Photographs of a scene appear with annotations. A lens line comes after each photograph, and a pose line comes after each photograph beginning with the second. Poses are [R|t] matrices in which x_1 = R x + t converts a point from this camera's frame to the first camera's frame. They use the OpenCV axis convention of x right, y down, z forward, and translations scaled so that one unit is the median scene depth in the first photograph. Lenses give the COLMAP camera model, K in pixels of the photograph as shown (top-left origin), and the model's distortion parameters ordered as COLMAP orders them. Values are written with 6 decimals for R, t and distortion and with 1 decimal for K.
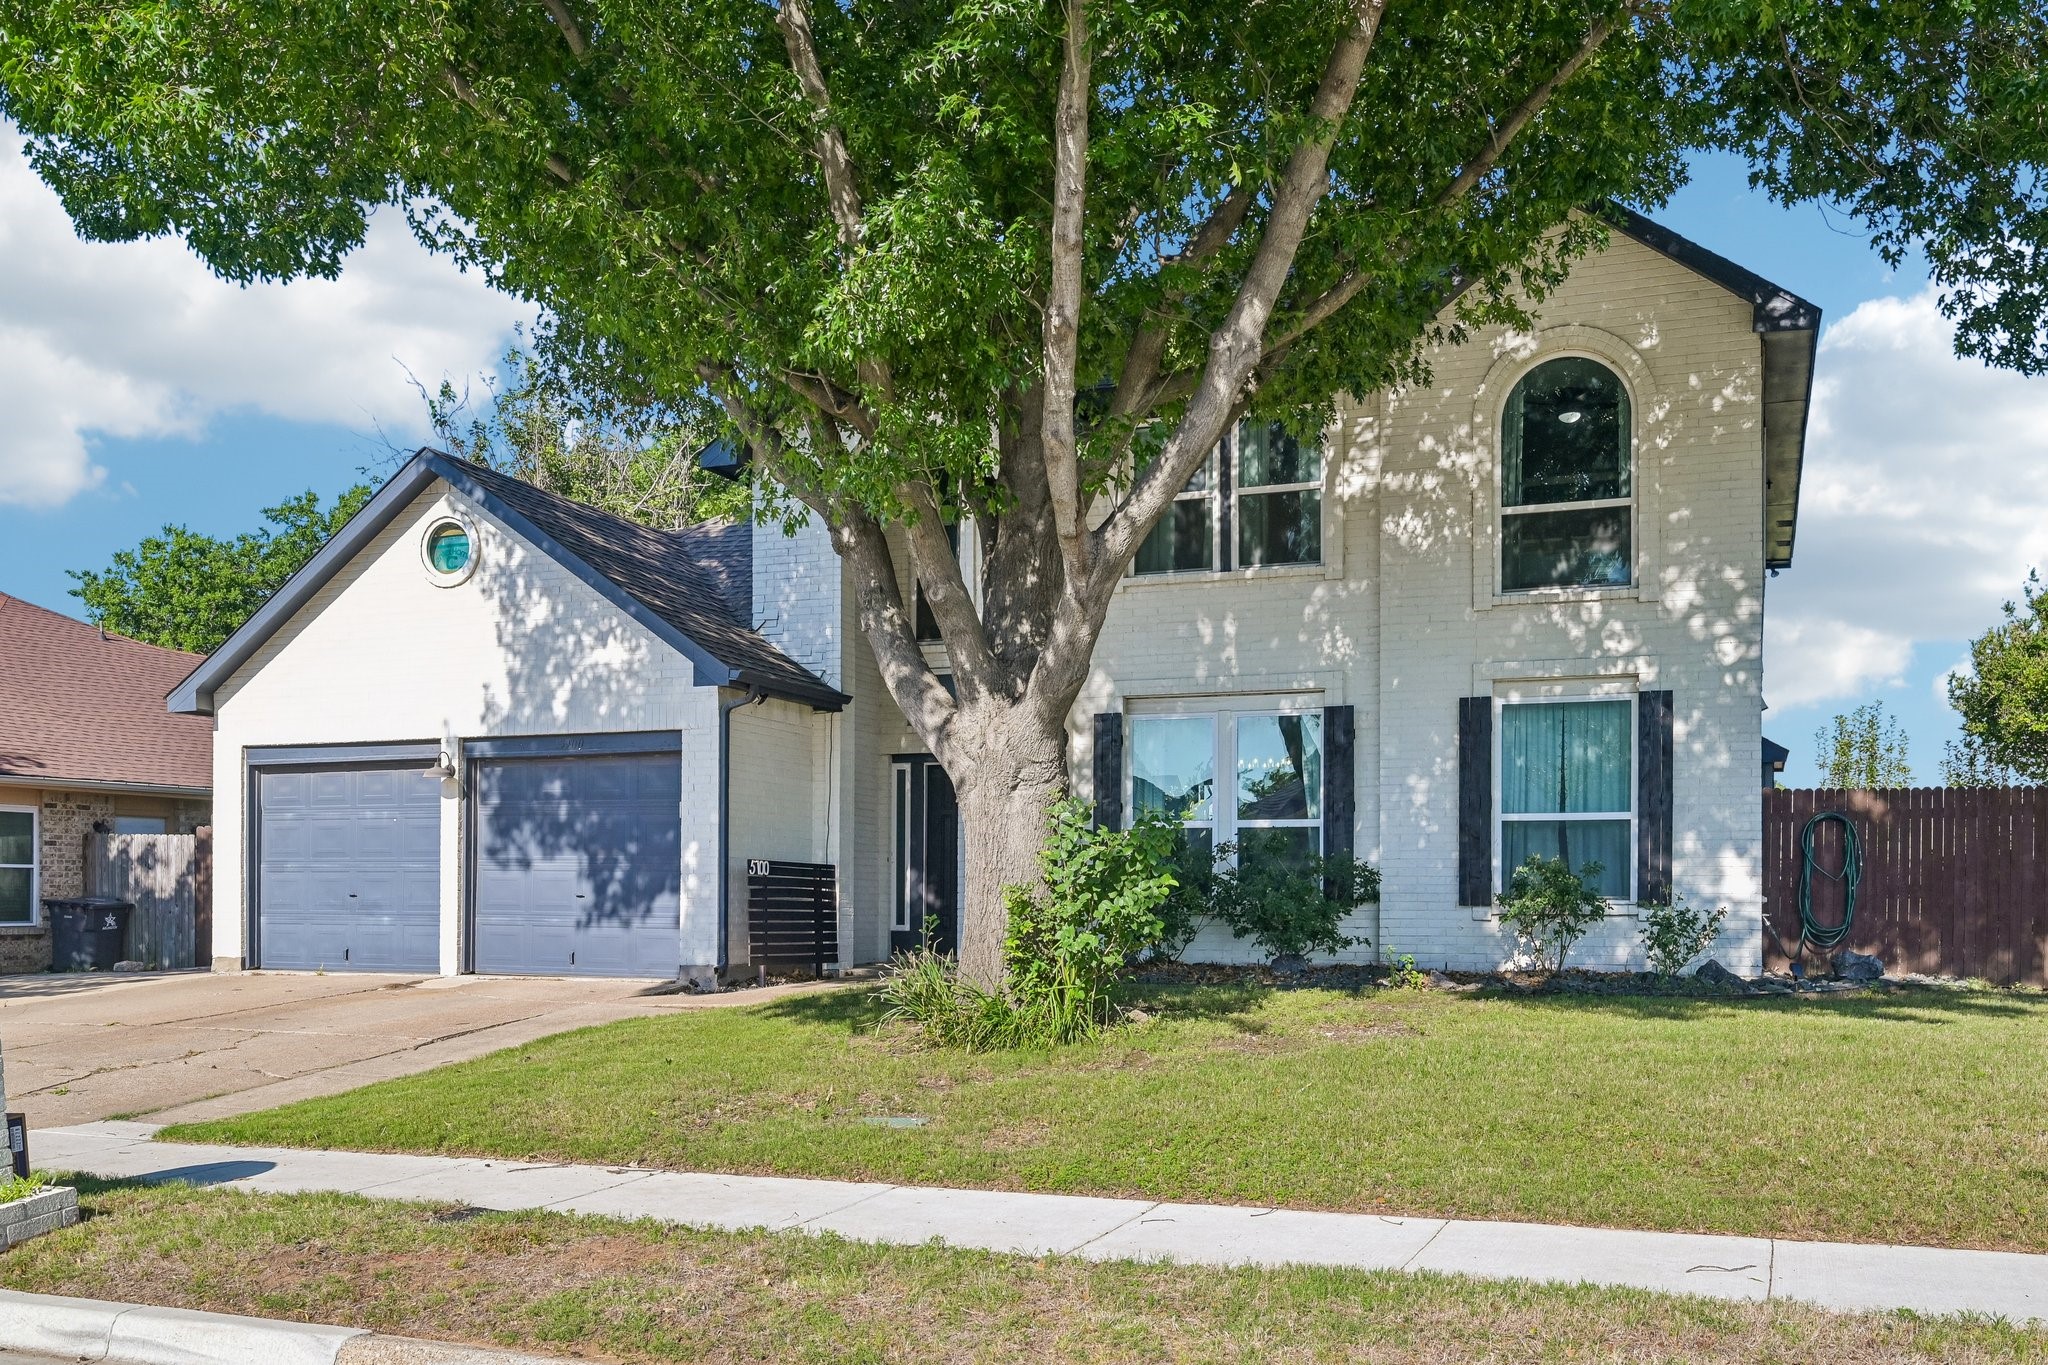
lens RADIAL K [[1721.6, 0, 1024.0], [0, 1721.6, 682.5], [0, 0, 1]] dist [-0.038667, 0.051218]
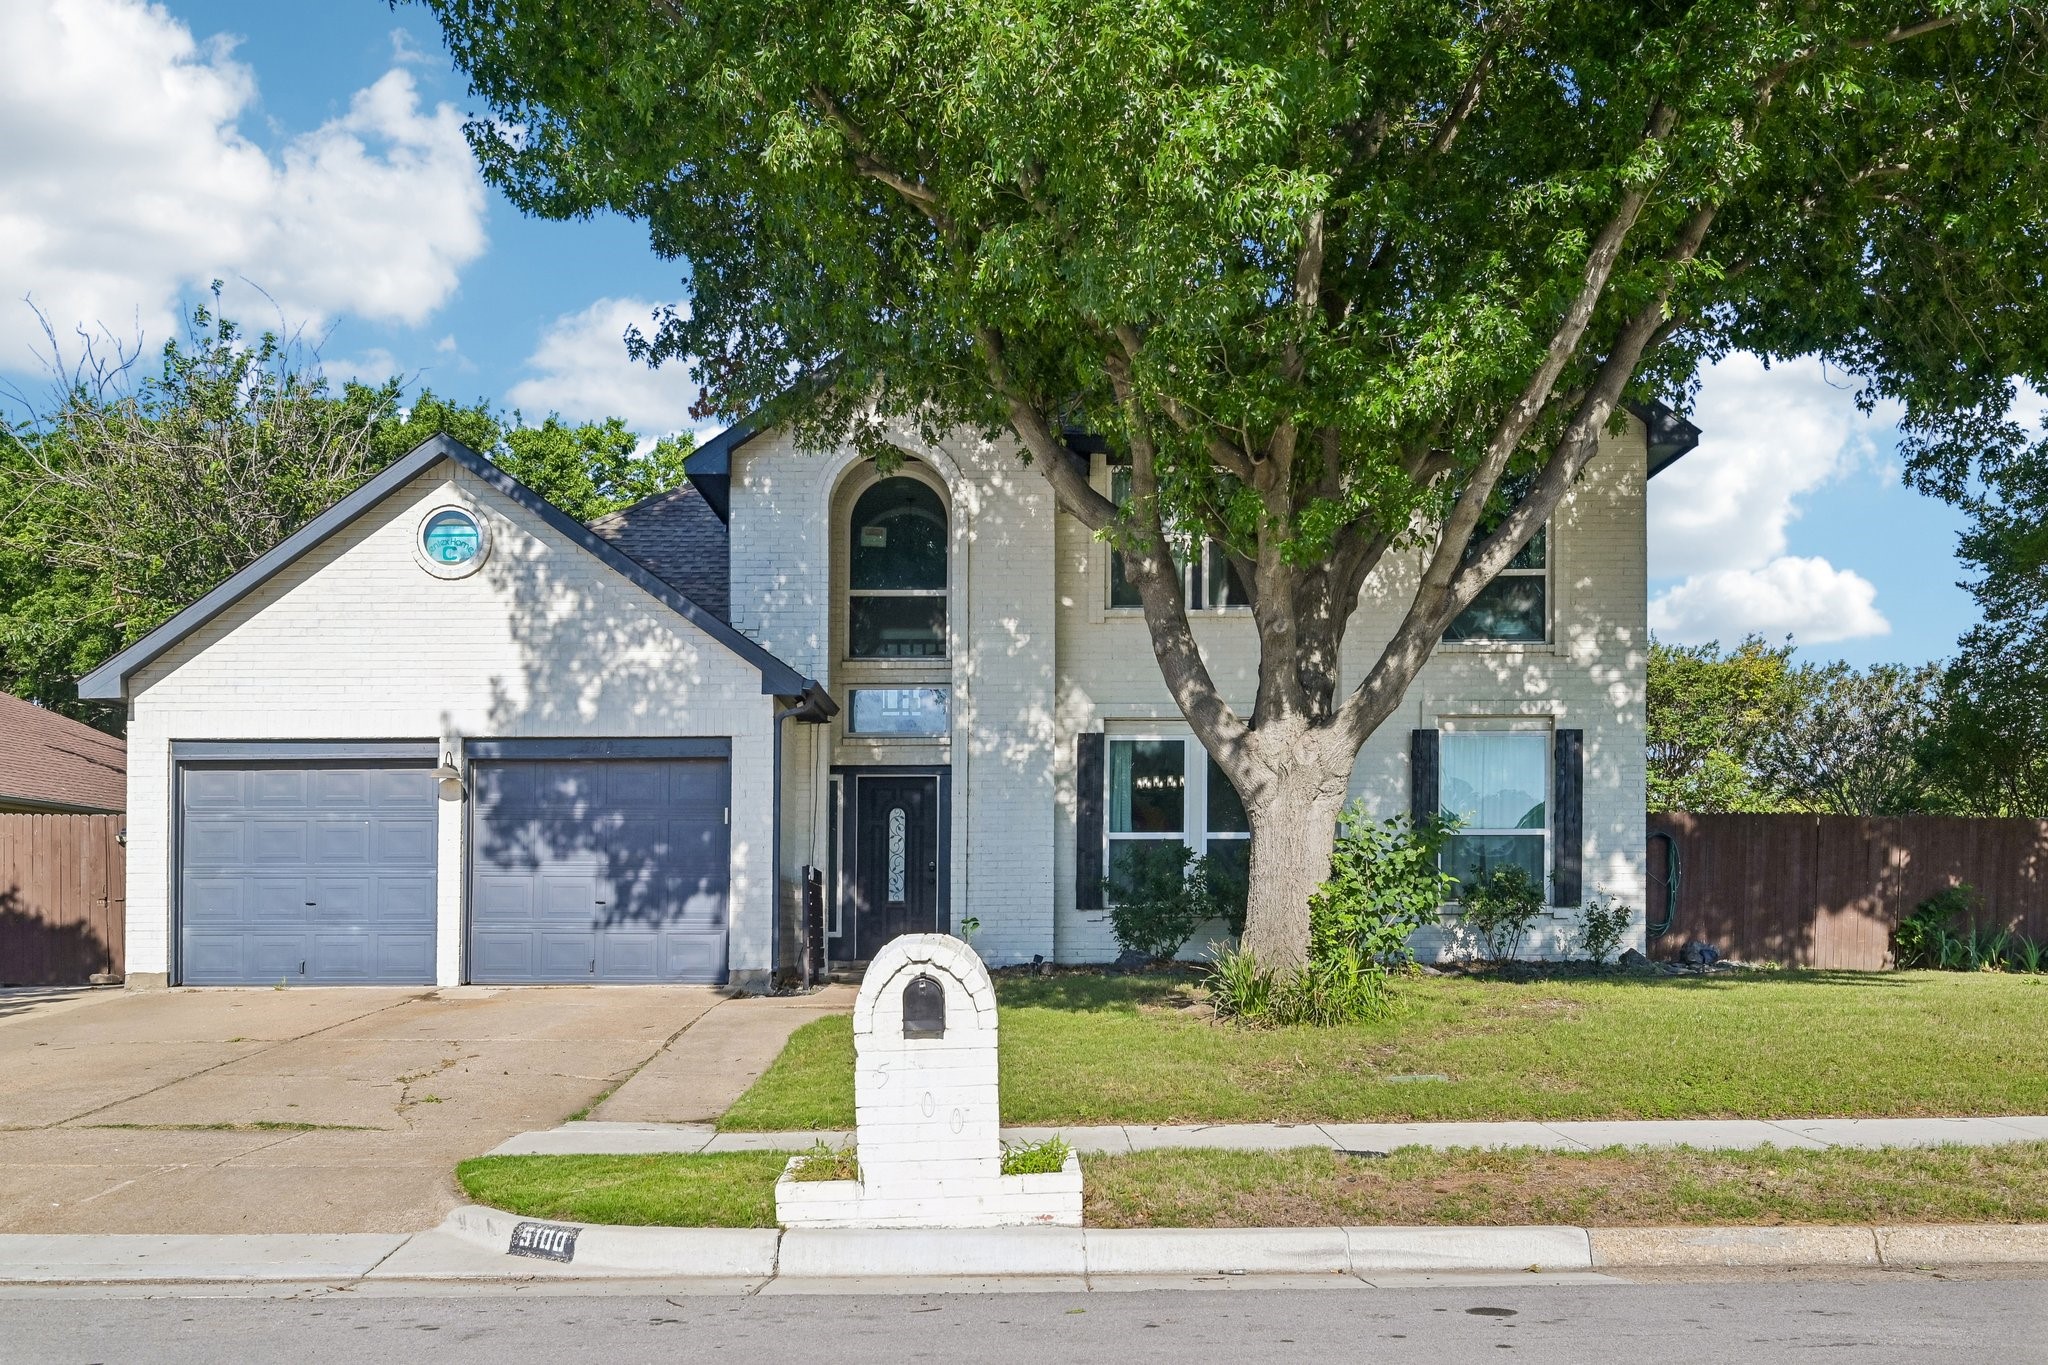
lens RADIAL K [[1721.6, 0, 1024.0], [0, 1721.6, 682.5], [0, 0, 1]] dist [-0.038667, 0.051218]
pose [[0.936980, 0.042060, 0.346842, -0.378815], [-0.038698, 0.999113, -0.016616, 0.008252], [-0.347233, 0.002146, 0.937776, -0.010100]]
